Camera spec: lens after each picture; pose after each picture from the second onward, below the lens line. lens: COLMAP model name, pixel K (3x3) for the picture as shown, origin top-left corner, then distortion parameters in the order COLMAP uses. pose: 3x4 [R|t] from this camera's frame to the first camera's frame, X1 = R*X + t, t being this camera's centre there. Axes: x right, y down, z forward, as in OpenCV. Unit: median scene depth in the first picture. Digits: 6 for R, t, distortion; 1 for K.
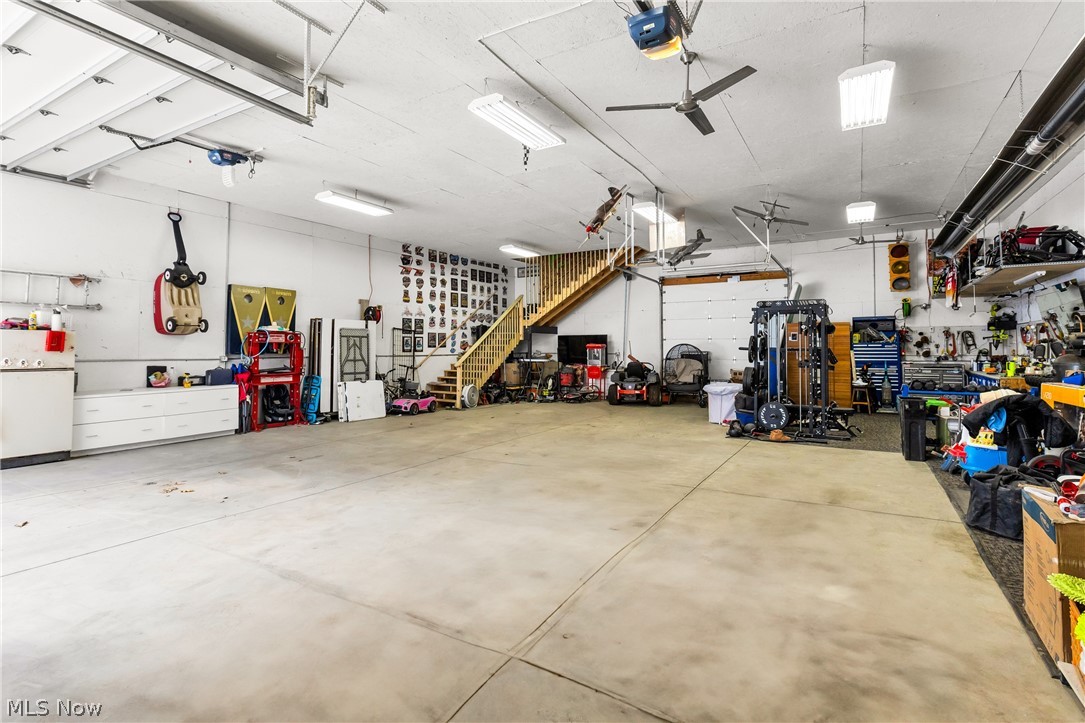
lens RADIAL K [[522.0, 0, 539.2], [0, 522.0, 353.8], [0, 0, 1]] dist [0.001690, -0.000072]
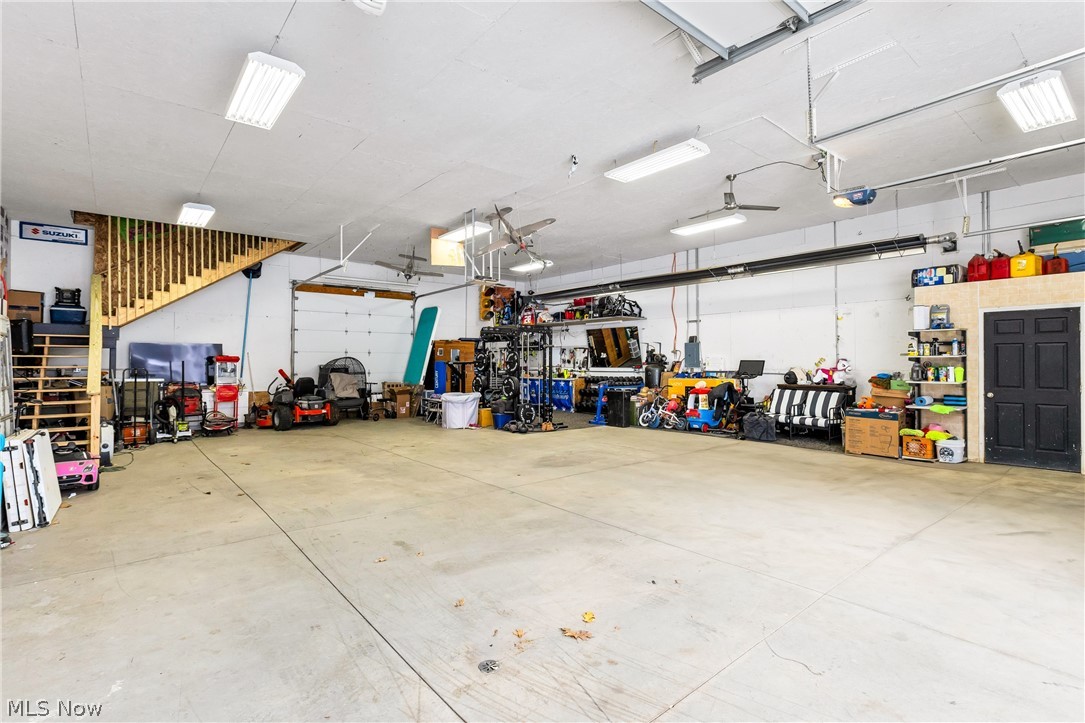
lens RADIAL K [[522.0, 0, 537.9], [0, 522.0, 362.7], [0, 0, 1]] dist [0.001690, -0.000072]
pose [[0.340507, 0.000931, 0.940242, -0.501236], [0.011952, 0.999914, -0.005319, 0.000448], [-0.940166, 0.013049, 0.340467, 0.359018]]
